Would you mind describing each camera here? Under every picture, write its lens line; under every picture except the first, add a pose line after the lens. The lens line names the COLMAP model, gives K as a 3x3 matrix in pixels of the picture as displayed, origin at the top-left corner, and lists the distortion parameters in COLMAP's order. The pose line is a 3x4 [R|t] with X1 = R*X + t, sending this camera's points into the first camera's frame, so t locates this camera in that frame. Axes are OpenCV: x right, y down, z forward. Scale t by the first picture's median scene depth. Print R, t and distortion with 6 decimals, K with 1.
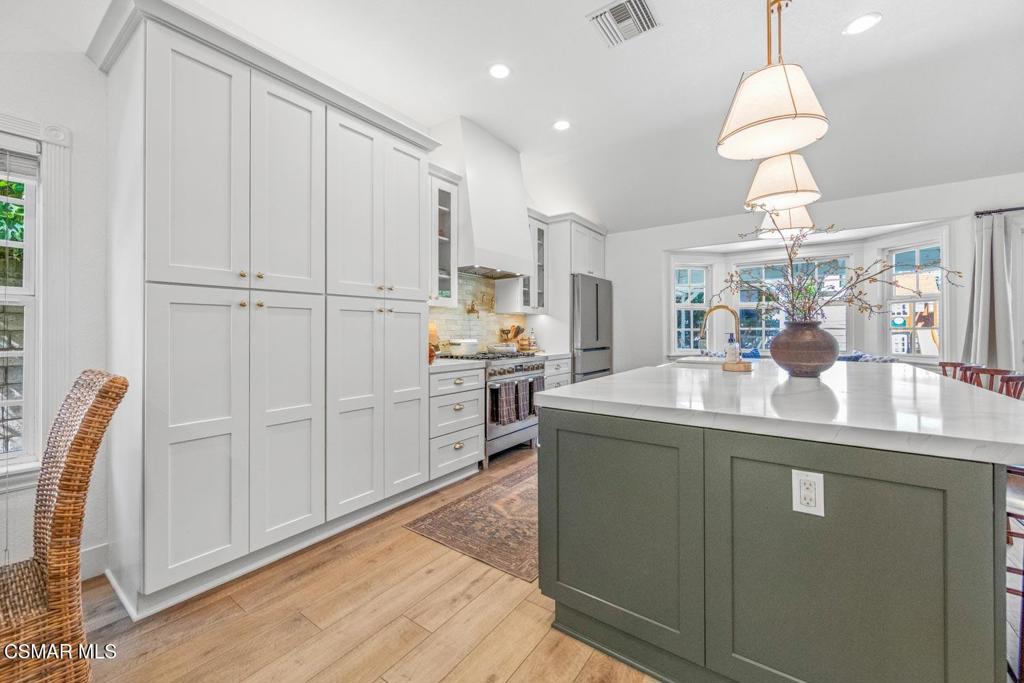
lens RADIAL K [[407.7, 0, 498.6], [0, 407.7, 325.2], [0, 0, 1]] dist [-0.000644, -0.000040]
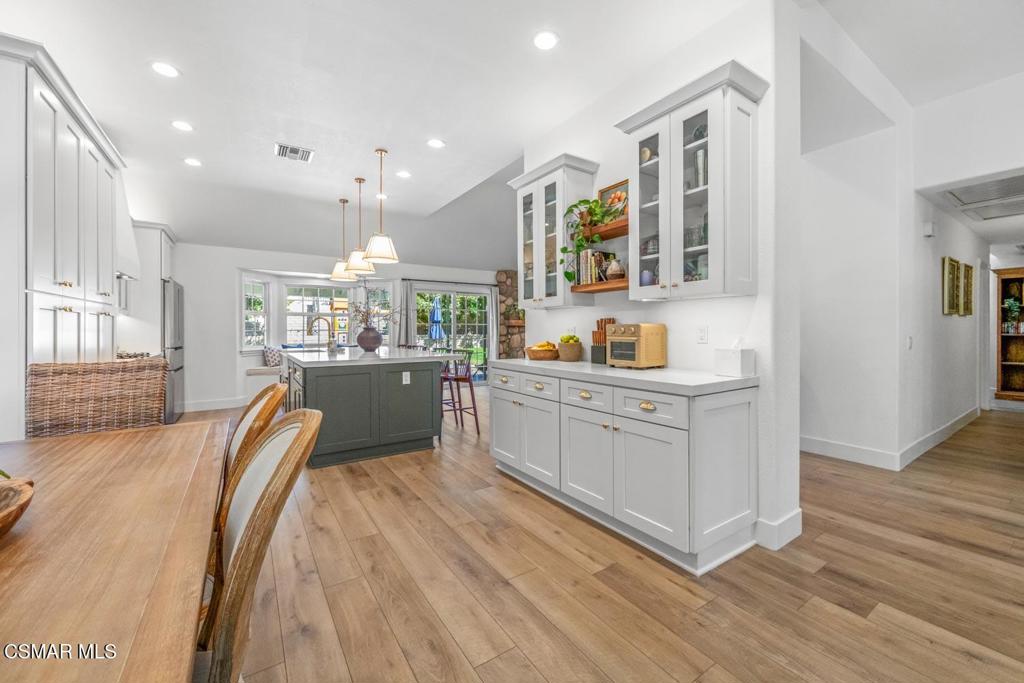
lens RADIAL K [[401.2, 0, 512.0], [0, 401.2, 341.5], [0, 0, 1]] dist [-0.001047, -0.000048]
pose [[0.341160, -0.027689, 0.939597, -0.668403], [-0.012237, 0.999351, 0.033893, -0.009892], [-0.939926, -0.023060, 0.340600, -0.315607]]
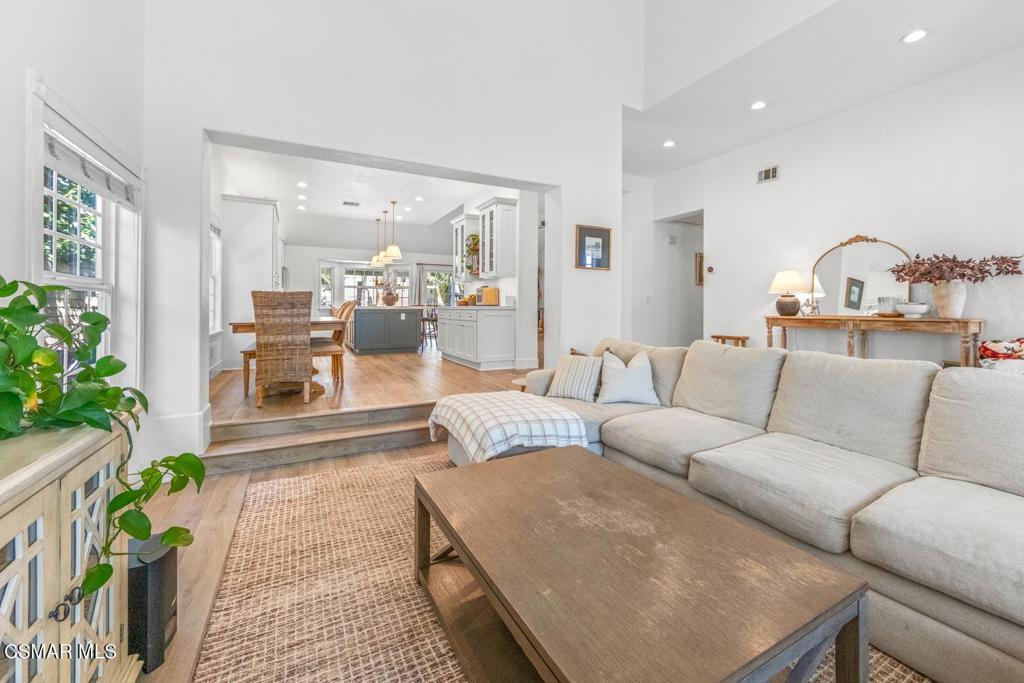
lens RADIAL K [[417.4, 0, 520.5], [0, 417.4, 316.8], [0, 0, 1]] dist [0.000397, 0.000065]
pose [[0.433766, -0.017840, 0.900849, -1.516974], [-0.016698, 0.999473, 0.027834, 0.055235], [-0.900871, -0.027116, 0.433240, -1.235392]]
